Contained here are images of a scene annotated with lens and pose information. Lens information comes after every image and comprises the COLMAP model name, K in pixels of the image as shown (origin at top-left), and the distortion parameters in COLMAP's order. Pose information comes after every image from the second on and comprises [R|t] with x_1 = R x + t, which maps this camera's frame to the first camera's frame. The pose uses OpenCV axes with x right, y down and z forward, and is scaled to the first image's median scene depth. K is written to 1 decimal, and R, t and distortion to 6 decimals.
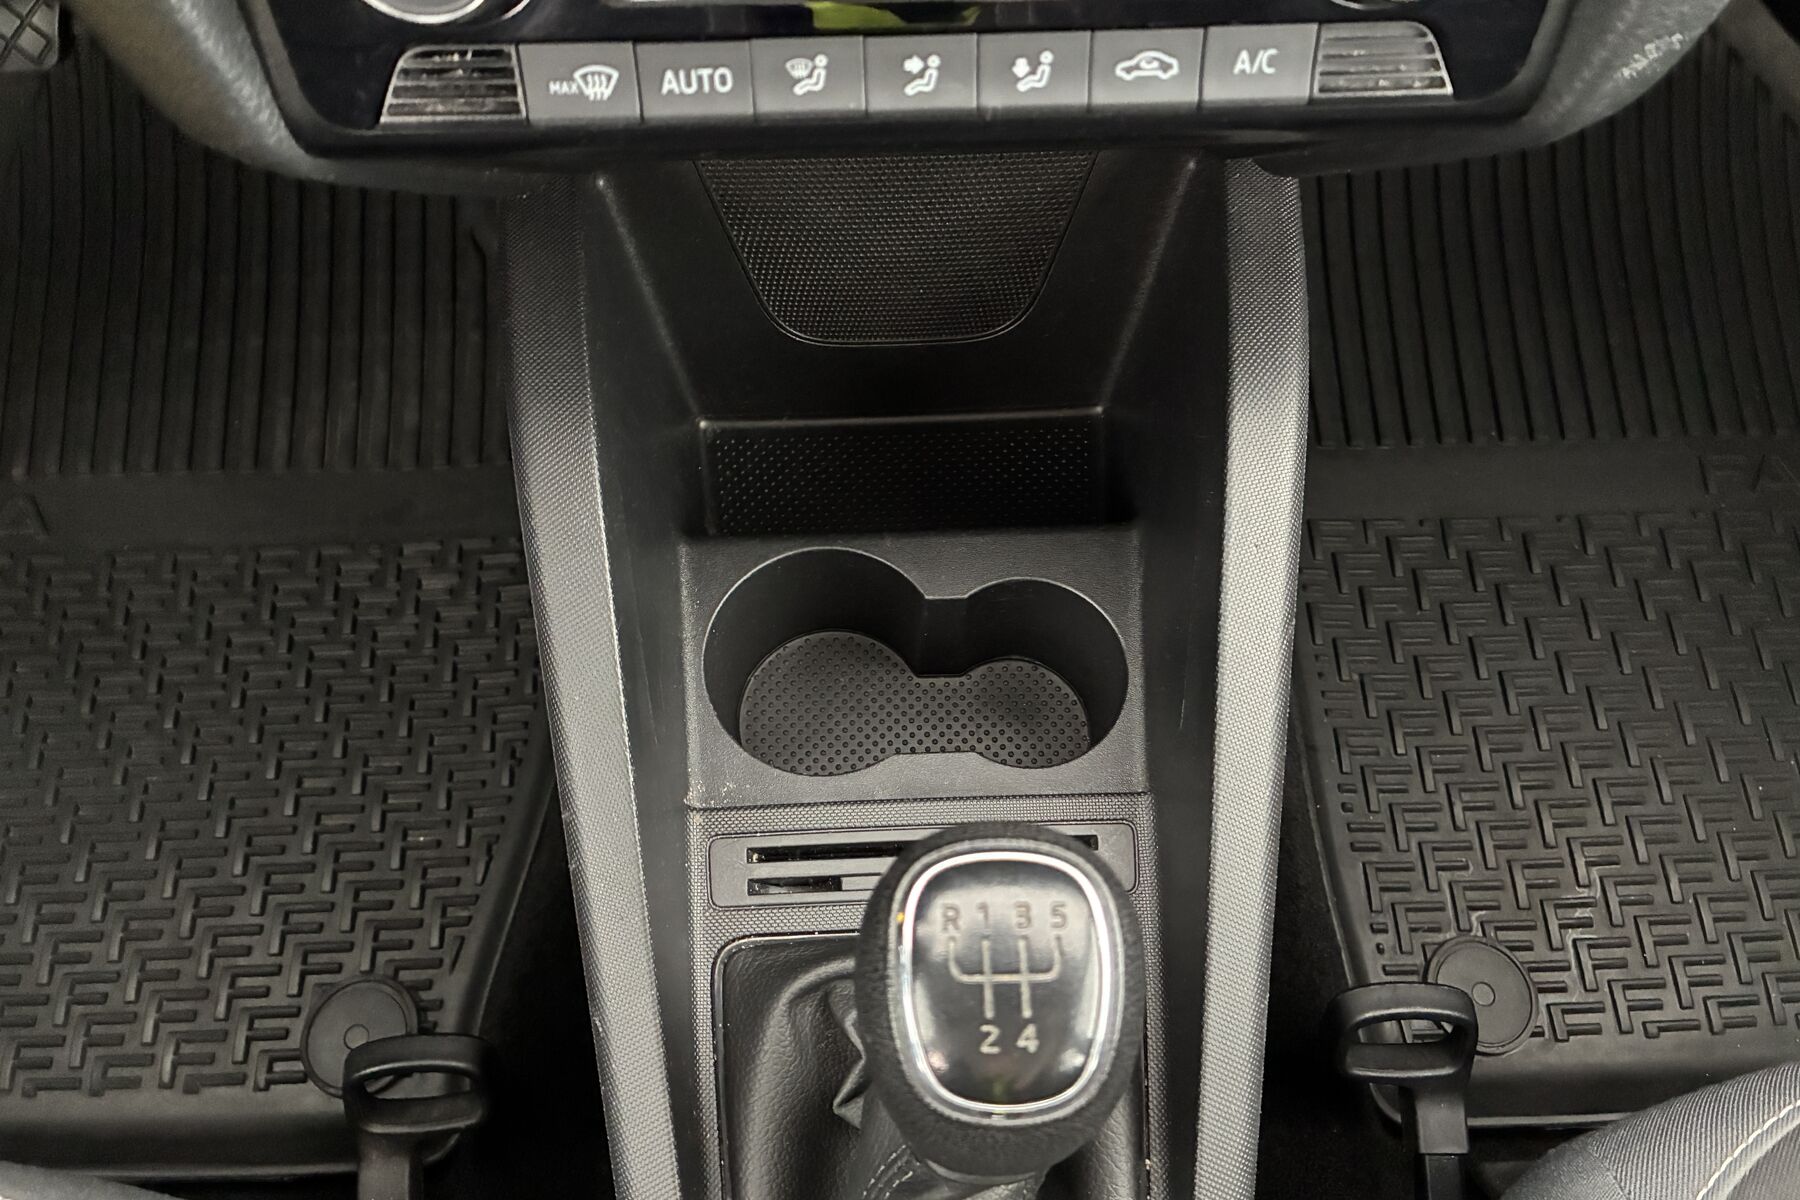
lens RADIAL K [[1369.0, 0, 905.7], [0, 1369.0, 552.6], [0, 0, 1]] dist [0.032917, -0.036896]
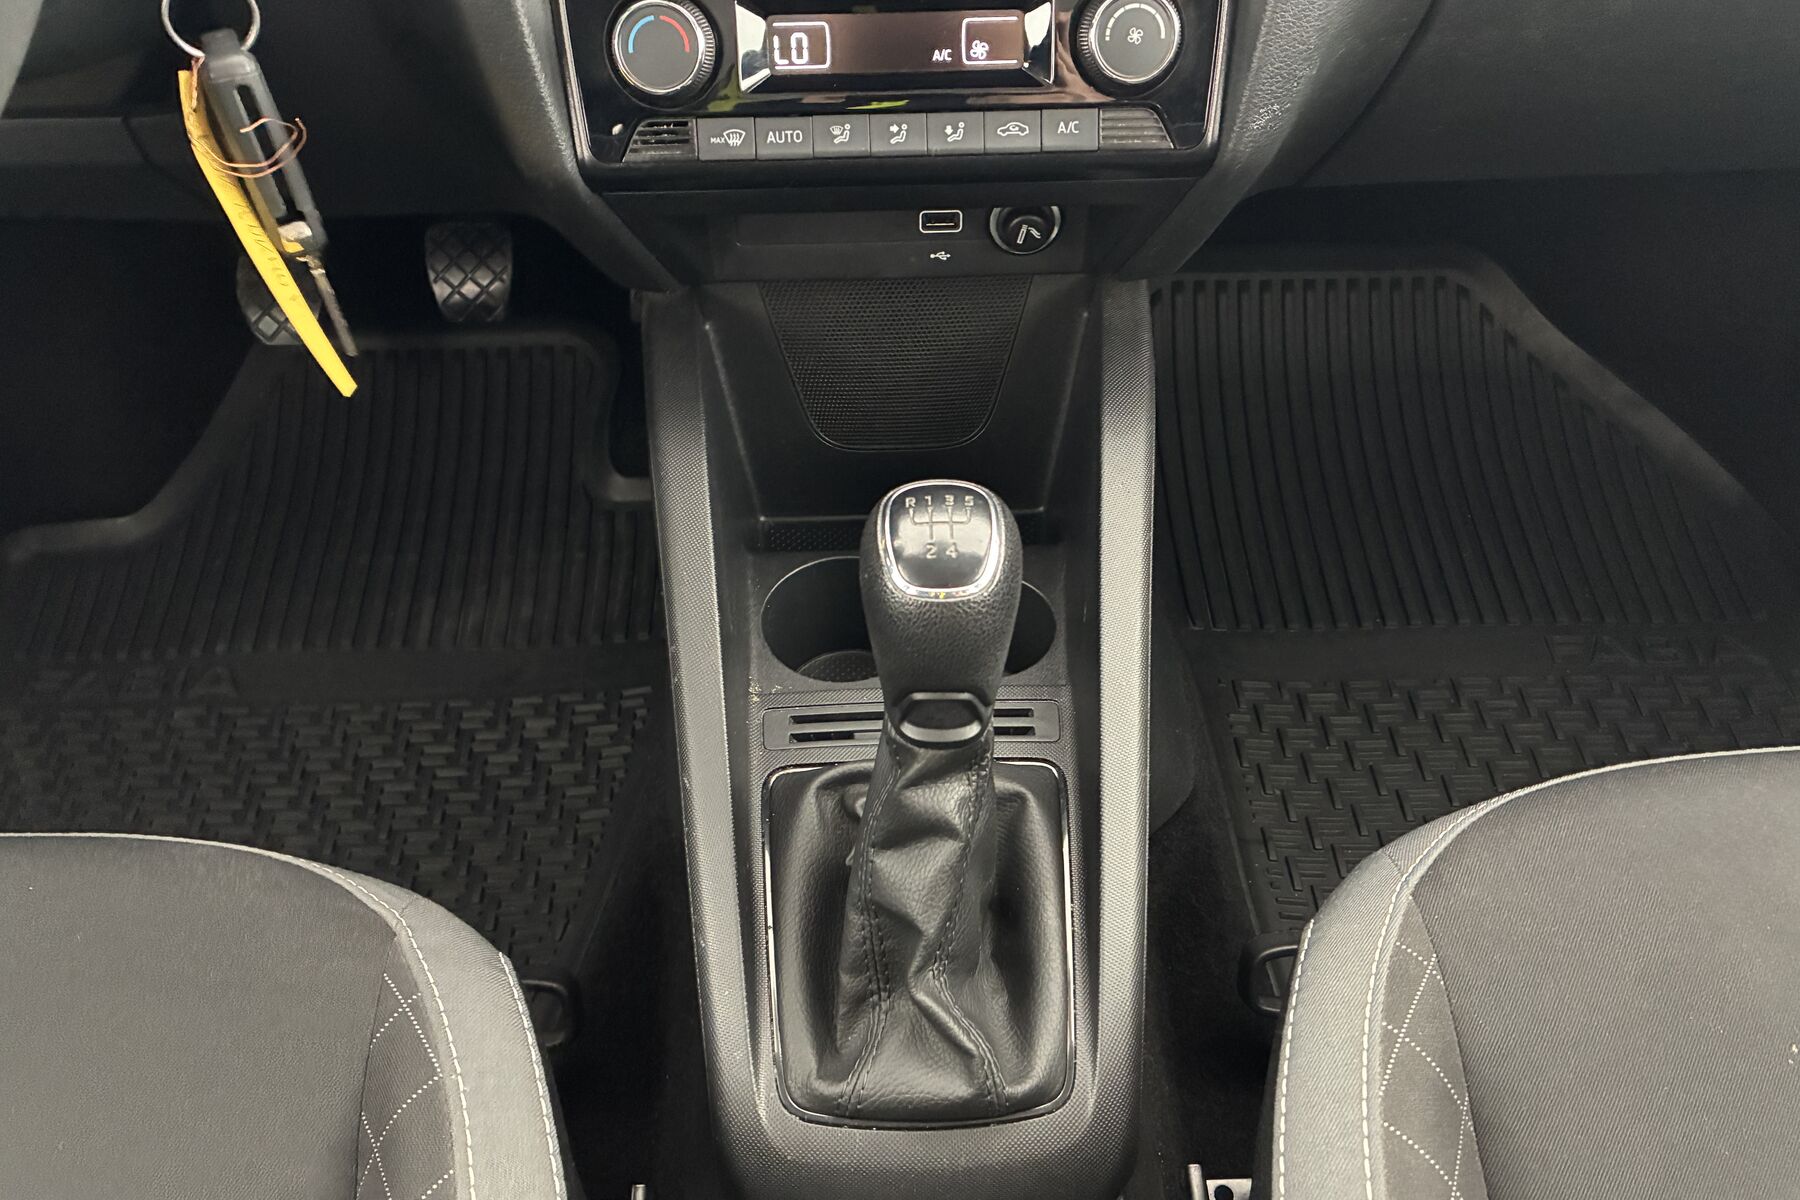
lens RADIAL K [[1369.0, 0, 898.9], [0, 1369.0, 581.2], [0, 0, 1]] dist [0.032917, -0.036896]
pose [[0.999716, -0.004906, -0.023323, 0.022845], [-0.003021, 0.944618, -0.328159, 0.375194], [0.023642, 0.328136, 0.944335, -0.269968]]
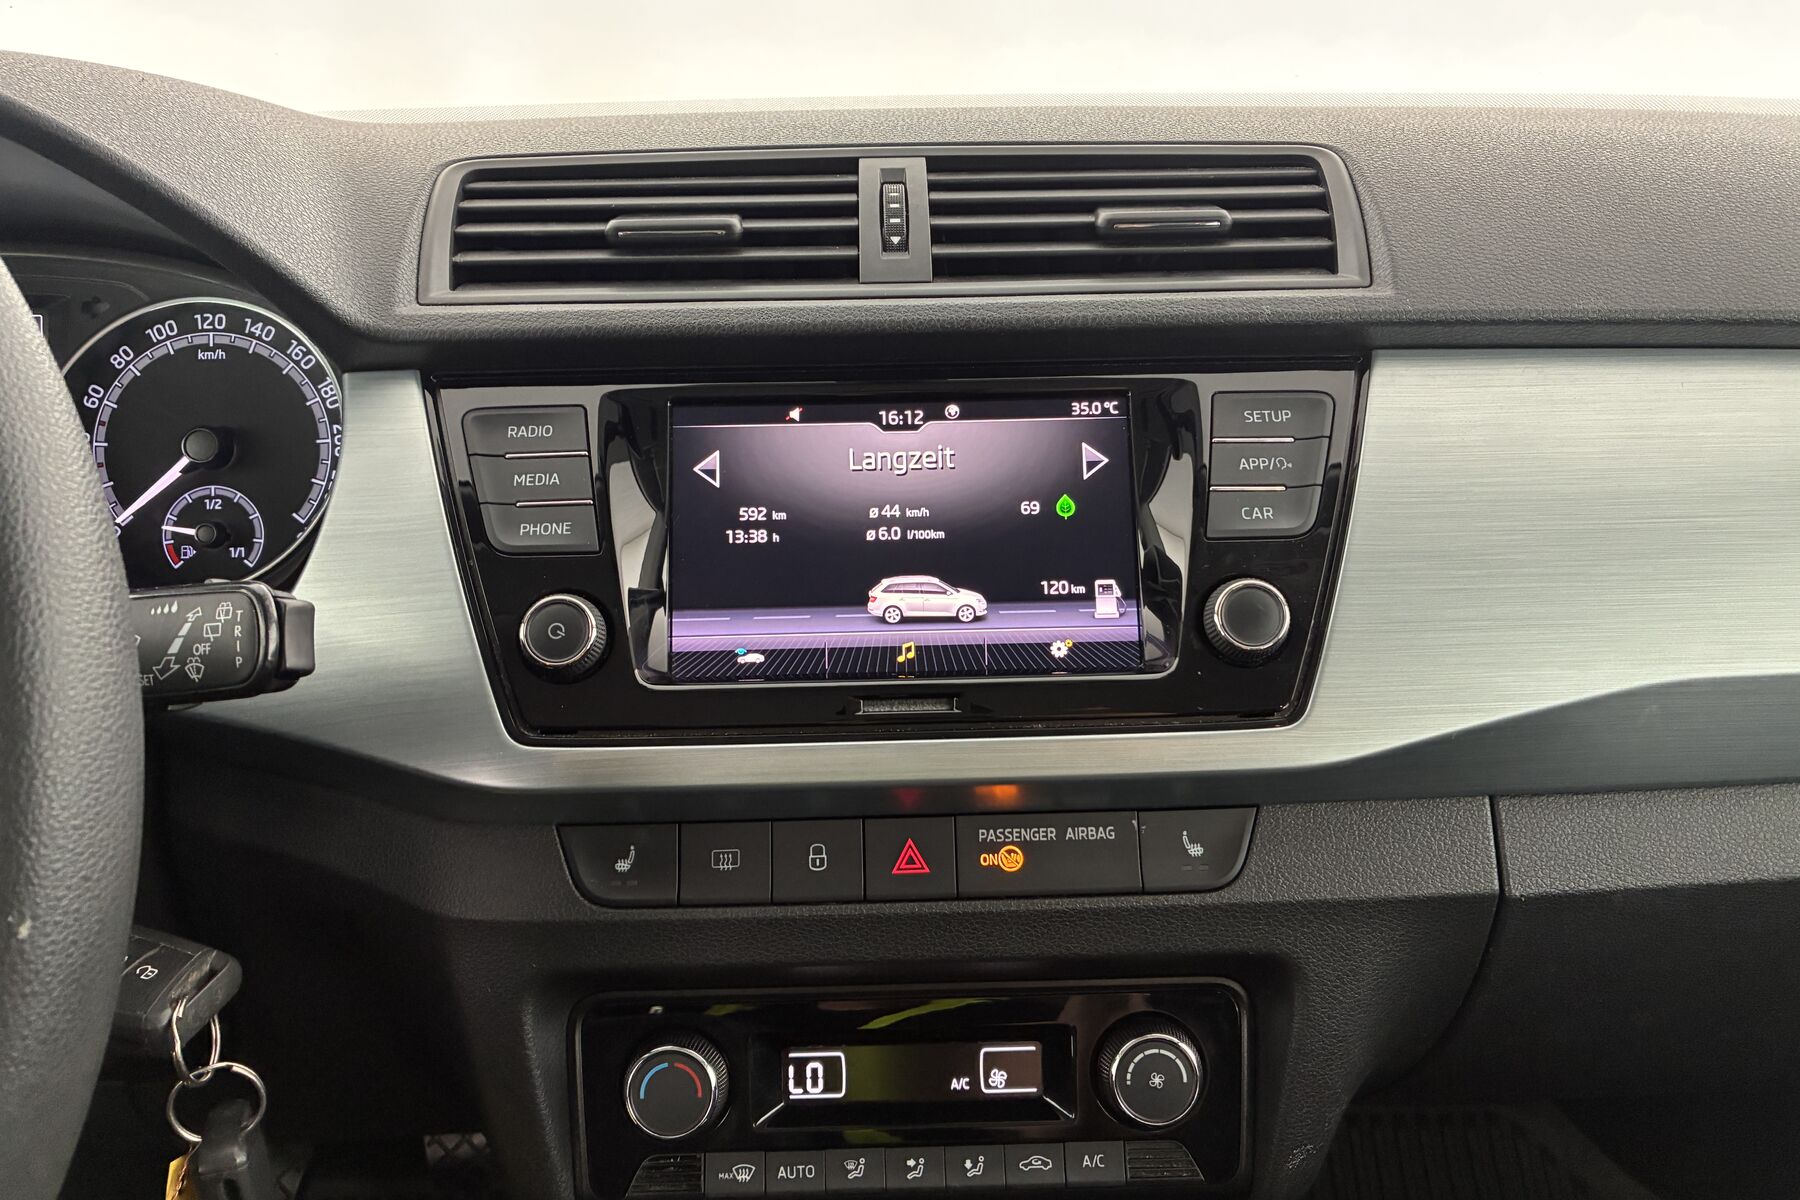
lens RADIAL K [[1369.0, 0, 904.9], [0, 1369.0, 578.1], [0, 0, 1]] dist [0.032917, -0.036896]
pose [[0.999410, -0.017715, -0.029434, 0.027703], [-0.009022, 0.691375, -0.722440, 0.187919], [0.033148, 0.722279, 0.690807, -0.365829]]
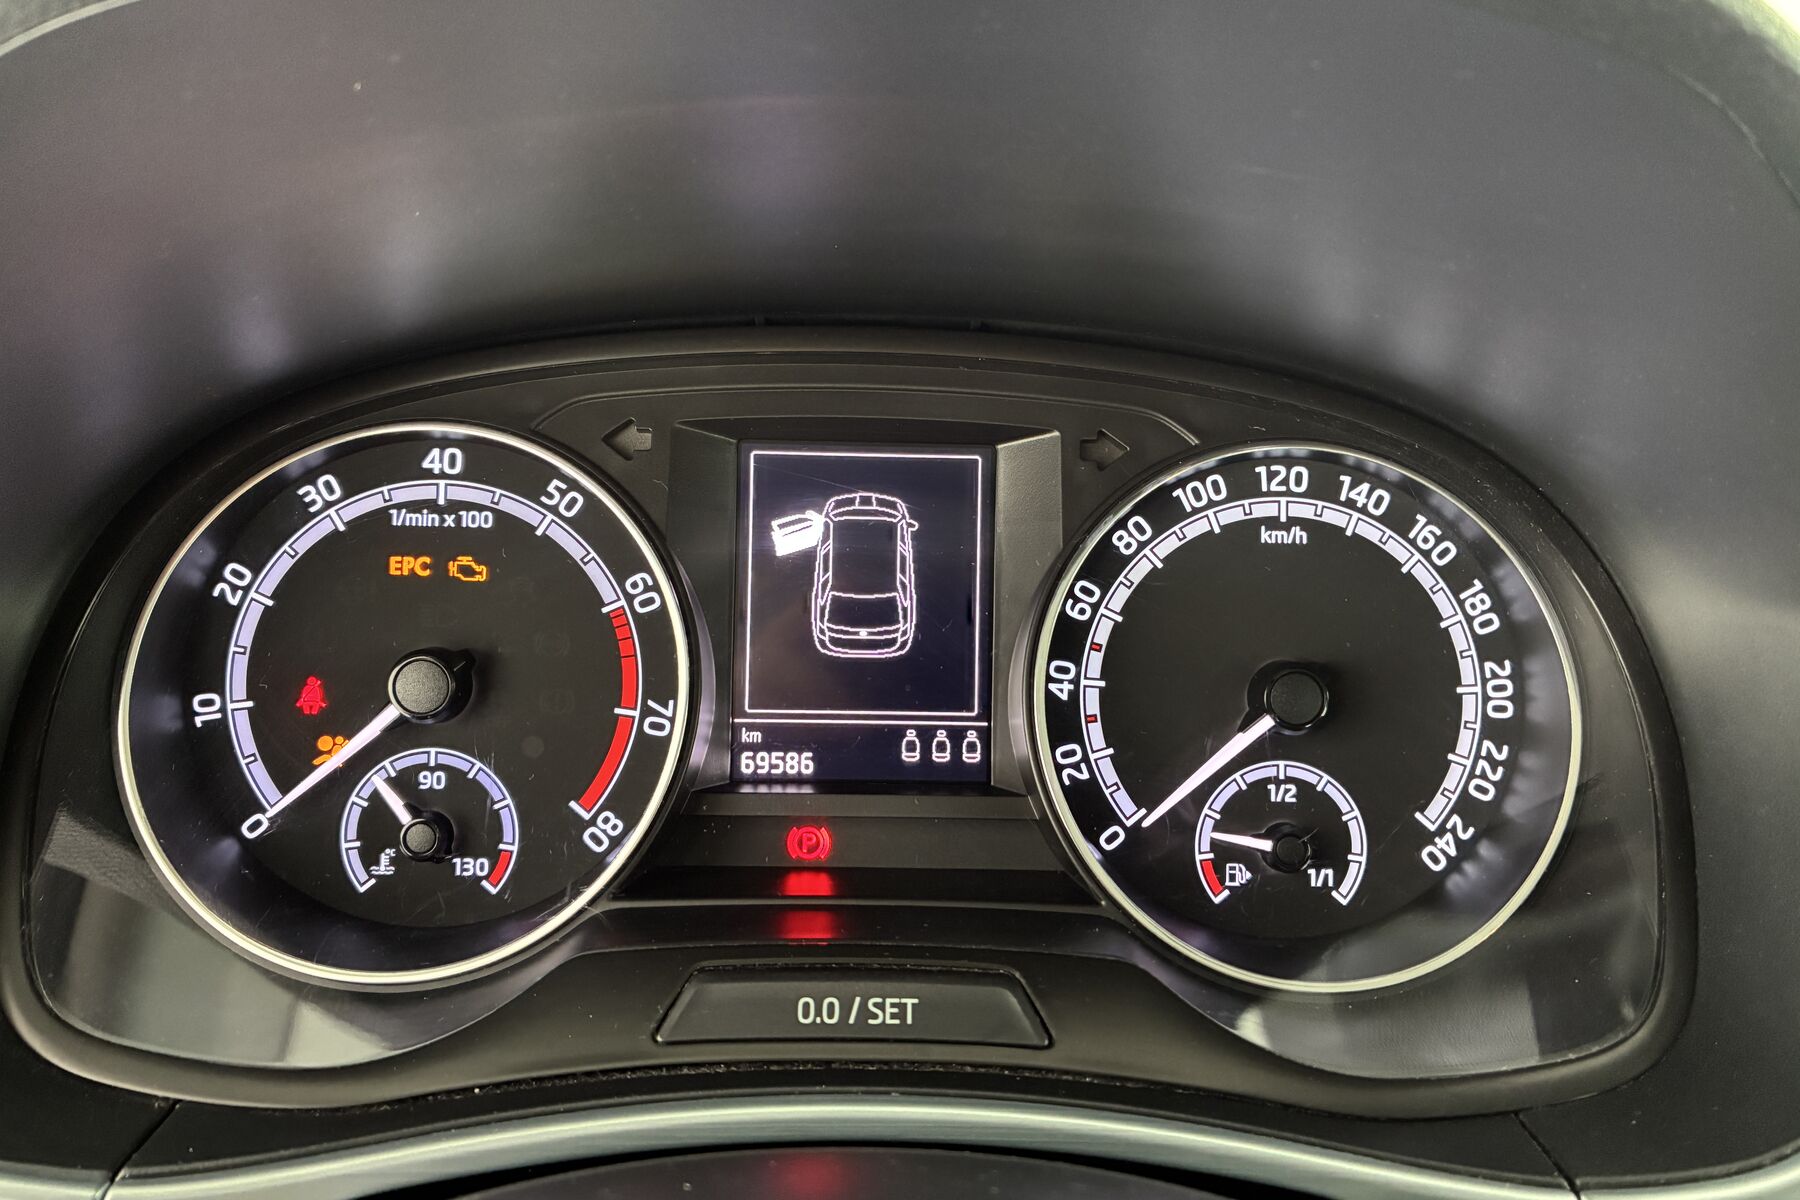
lens RADIAL K [[1369.0, 0, 916.4], [0, 1369.0, 591.1], [0, 0, 1]] dist [0.032917, -0.036896]
pose [[0.999648, 0.017617, -0.019818, -0.574631], [-0.026511, 0.678285, -0.734320, -0.154371], [0.000506, 0.734588, 0.678514, -0.205374]]
